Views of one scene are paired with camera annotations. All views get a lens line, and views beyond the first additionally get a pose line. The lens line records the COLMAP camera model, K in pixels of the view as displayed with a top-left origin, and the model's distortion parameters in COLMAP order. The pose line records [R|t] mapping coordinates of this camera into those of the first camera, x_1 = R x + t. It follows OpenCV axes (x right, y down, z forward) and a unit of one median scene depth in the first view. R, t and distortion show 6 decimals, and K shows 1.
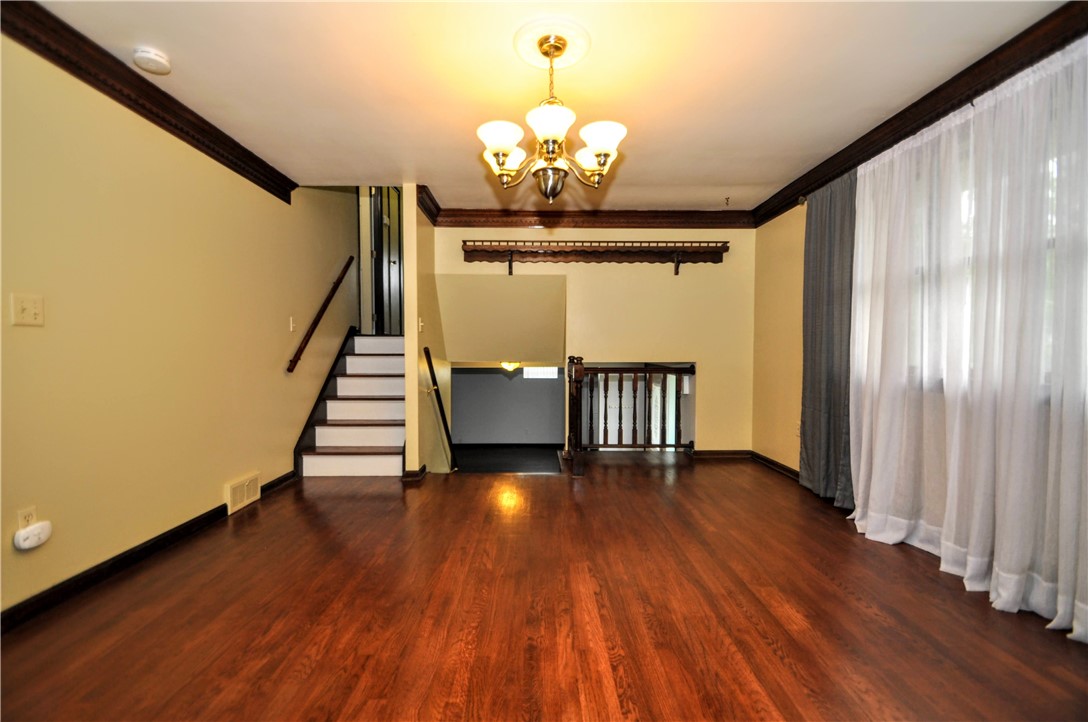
lens RADIAL K [[472.6, 0, 541.1], [0, 472.6, 367.5], [0, 0, 1]] dist [0.002210, -0.010028]
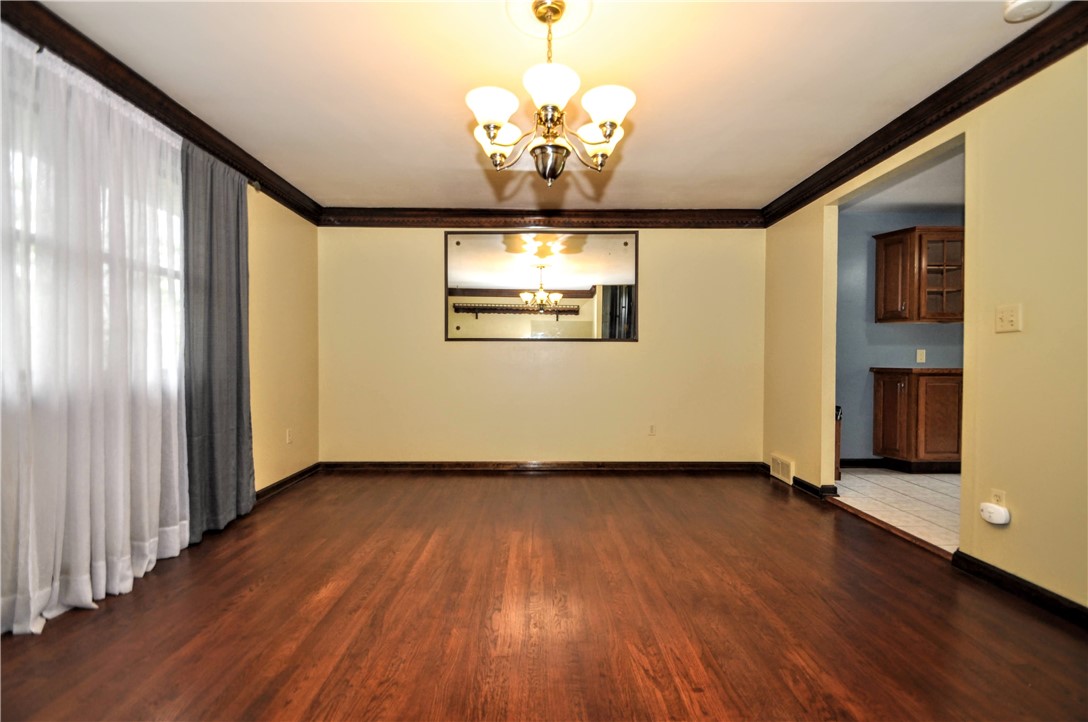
lens RADIAL K [[472.6, 0, 541.1], [0, 472.6, 367.5], [0, 0, 1]] dist [0.002210, -0.010028]
pose [[-0.999986, -0.004503, -0.002601, 0.039107], [-0.004618, 0.998930, 0.046018, -0.047501], [0.002391, 0.046030, -0.998937, 2.001284]]
